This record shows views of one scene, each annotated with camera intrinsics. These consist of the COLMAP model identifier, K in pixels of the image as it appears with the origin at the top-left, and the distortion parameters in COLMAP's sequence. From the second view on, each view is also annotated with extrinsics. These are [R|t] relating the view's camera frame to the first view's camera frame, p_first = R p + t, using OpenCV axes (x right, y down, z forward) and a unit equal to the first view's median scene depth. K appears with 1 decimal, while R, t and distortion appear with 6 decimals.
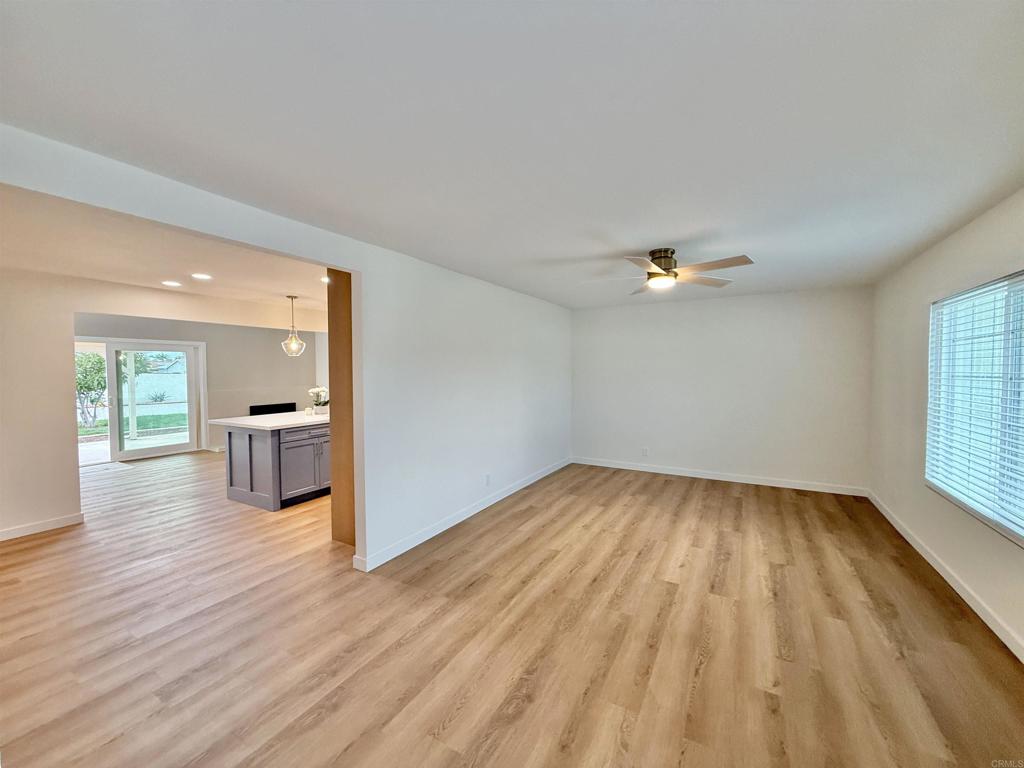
lens RADIAL K [[405.8, 0, 512.0], [0, 405.8, 384.0], [0, 0, 1]] dist [0.001139, -0.000248]
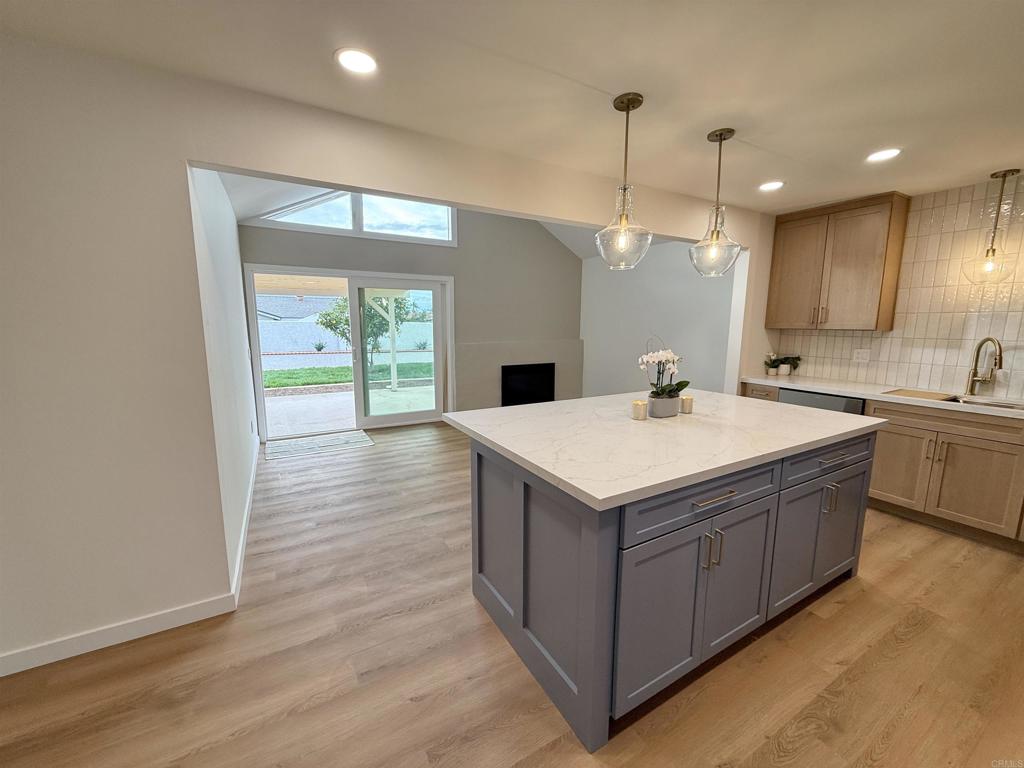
lens RADIAL K [[405.8, 0, 512.0], [0, 405.8, 384.0], [0, 0, 1]] dist [0.001139, -0.000248]
pose [[0.864610, 0.084470, -0.495293, -0.403003], [-0.025765, 0.991924, 0.124192, -0.005309], [0.501783, -0.094616, 0.859803, 0.574923]]
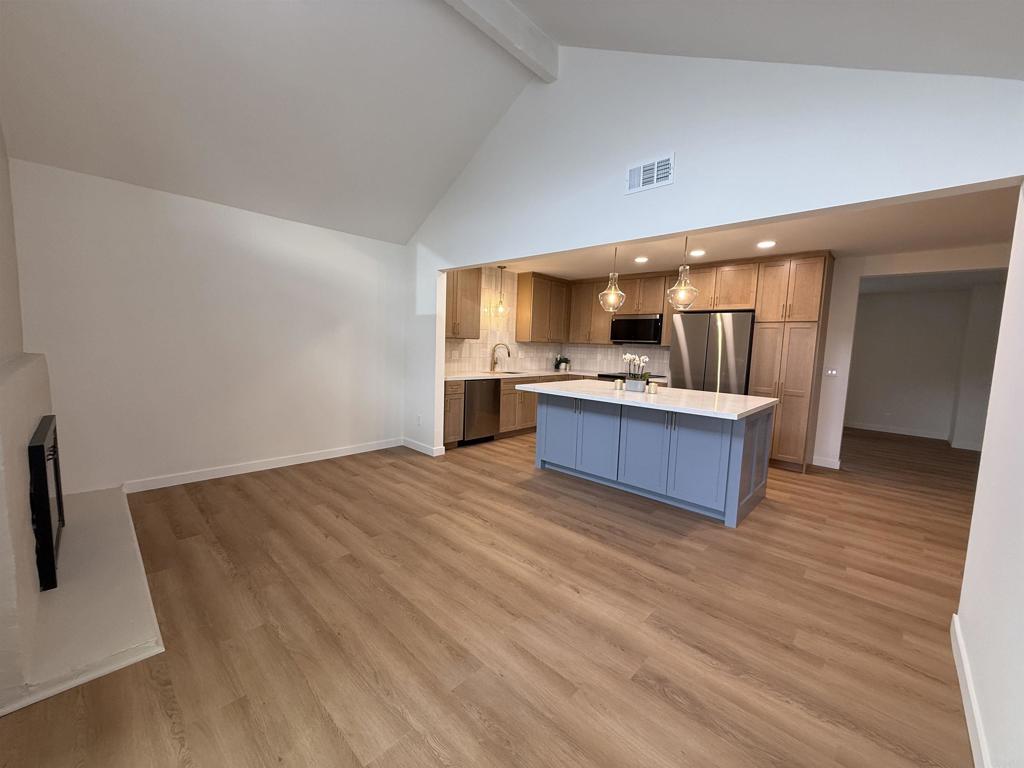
lens RADIAL K [[405.8, 0, 512.0], [0, 405.8, 384.0], [0, 0, 1]] dist [0.001139, -0.000248]
pose [[0.237166, -0.083752, 0.967852, -1.215622], [-0.002764, 0.996215, 0.086883, 0.000040], [-0.971465, -0.023281, 0.236037, 1.049219]]
